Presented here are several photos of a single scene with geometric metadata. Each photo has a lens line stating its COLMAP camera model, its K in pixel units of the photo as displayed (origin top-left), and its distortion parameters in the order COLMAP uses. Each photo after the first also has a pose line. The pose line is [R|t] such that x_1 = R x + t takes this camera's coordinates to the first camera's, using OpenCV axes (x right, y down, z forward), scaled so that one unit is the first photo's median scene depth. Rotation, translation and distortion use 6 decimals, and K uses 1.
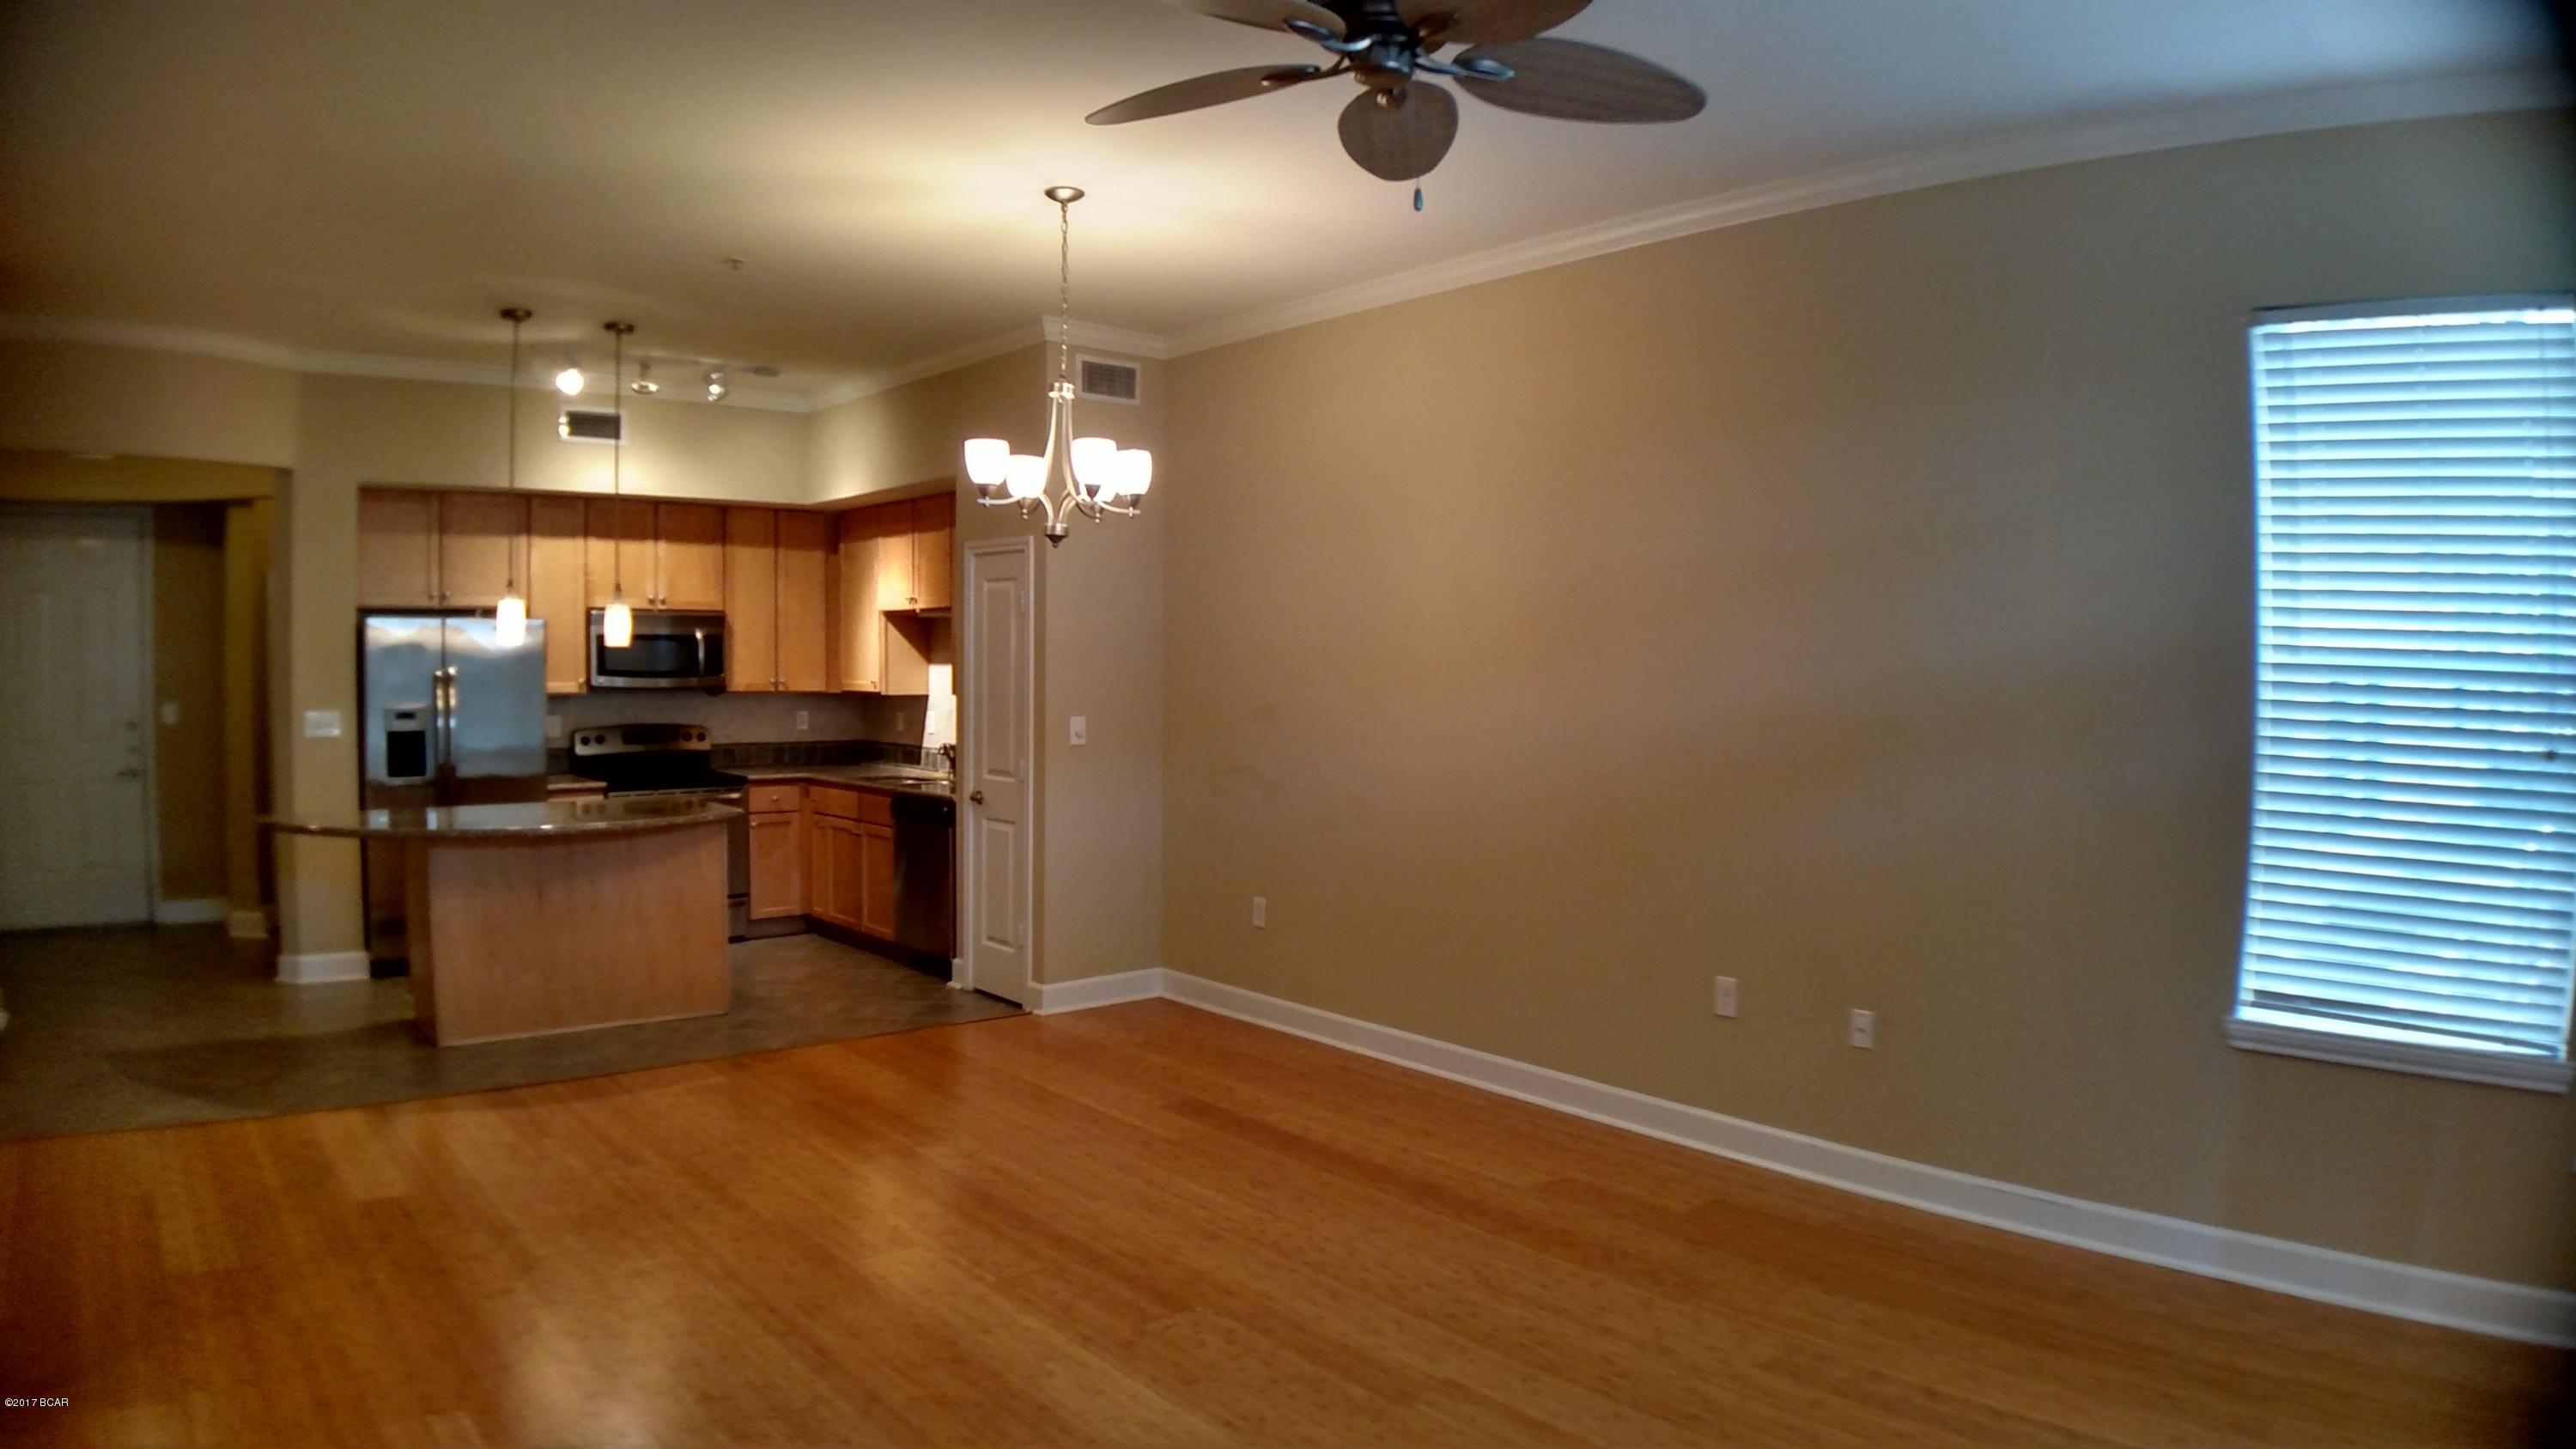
lens RADIAL K [[1543.3, 0, 1348.8], [0, 1543.3, 712.0], [0, 0, 1]] dist [-0.093125, -0.029680]
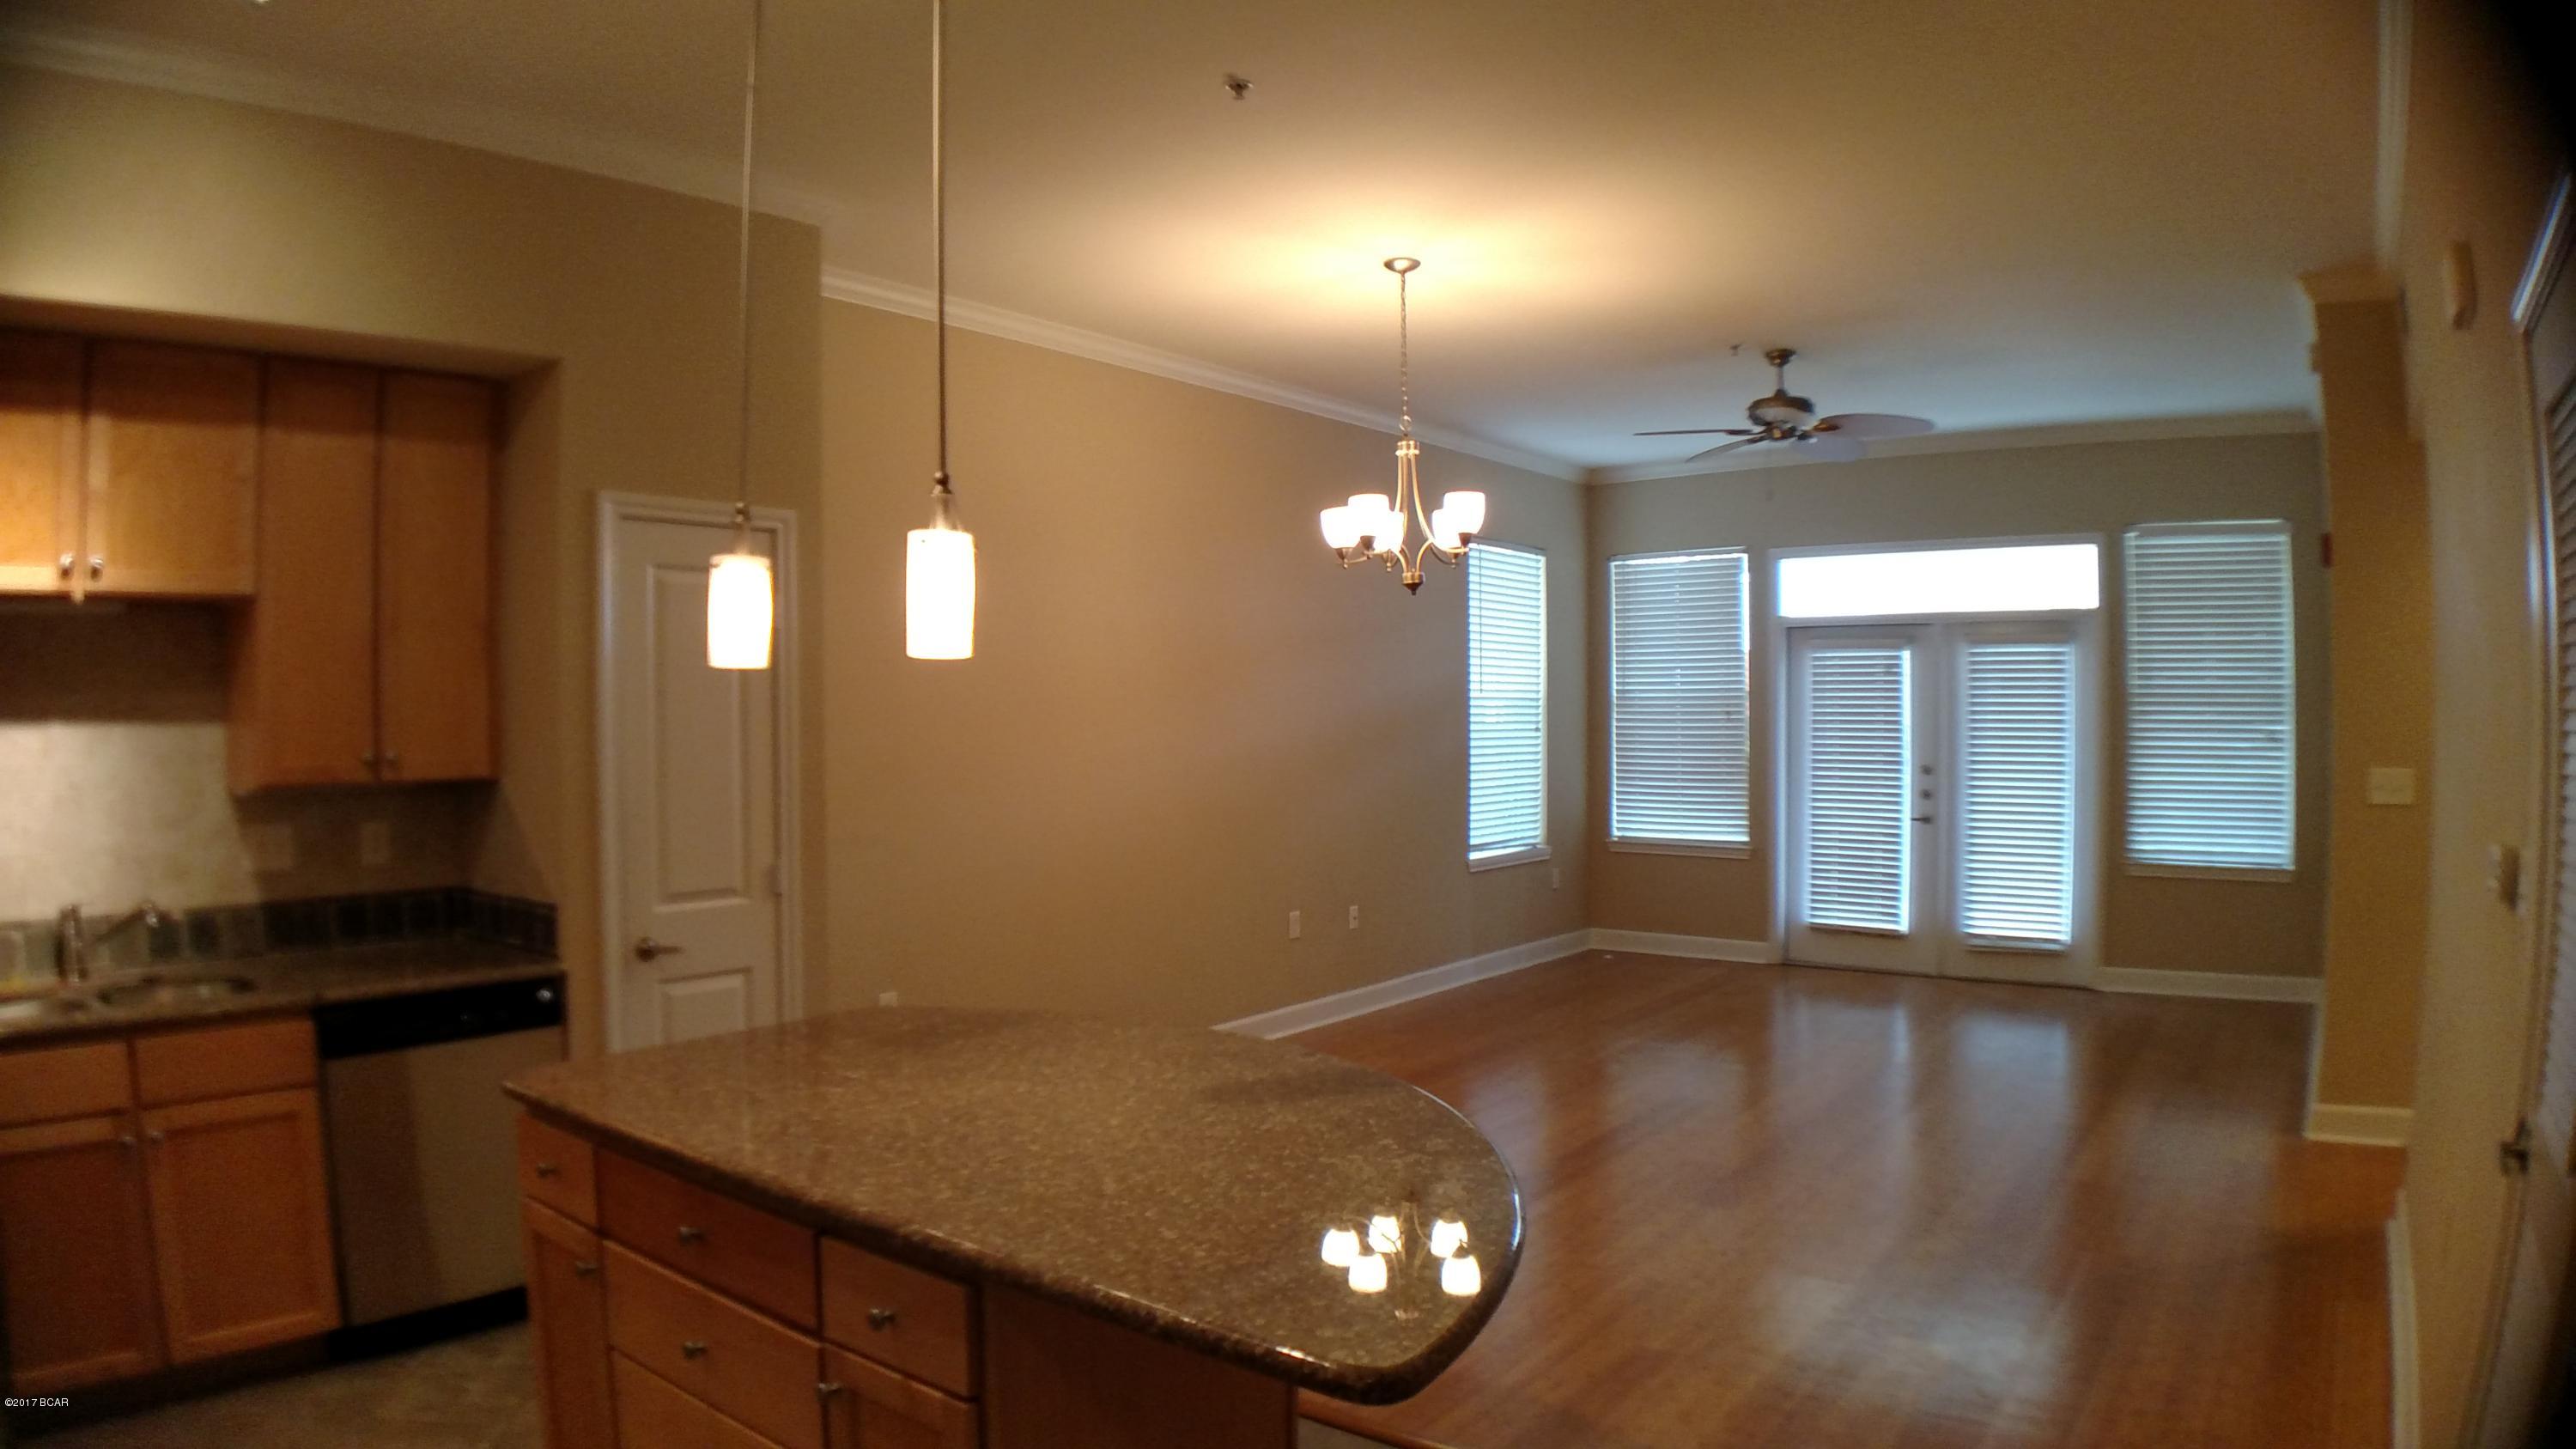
lens RADIAL K [[1543.3, 0, 1348.8], [0, 1543.3, 712.0], [0, 0, 1]] dist [-0.093125, -0.029680]
pose [[-0.173371, -0.019265, 0.984668, -1.651785], [0.030764, 0.999215, 0.024967, -0.070121], [-0.984376, 0.034621, -0.172643, 1.632395]]
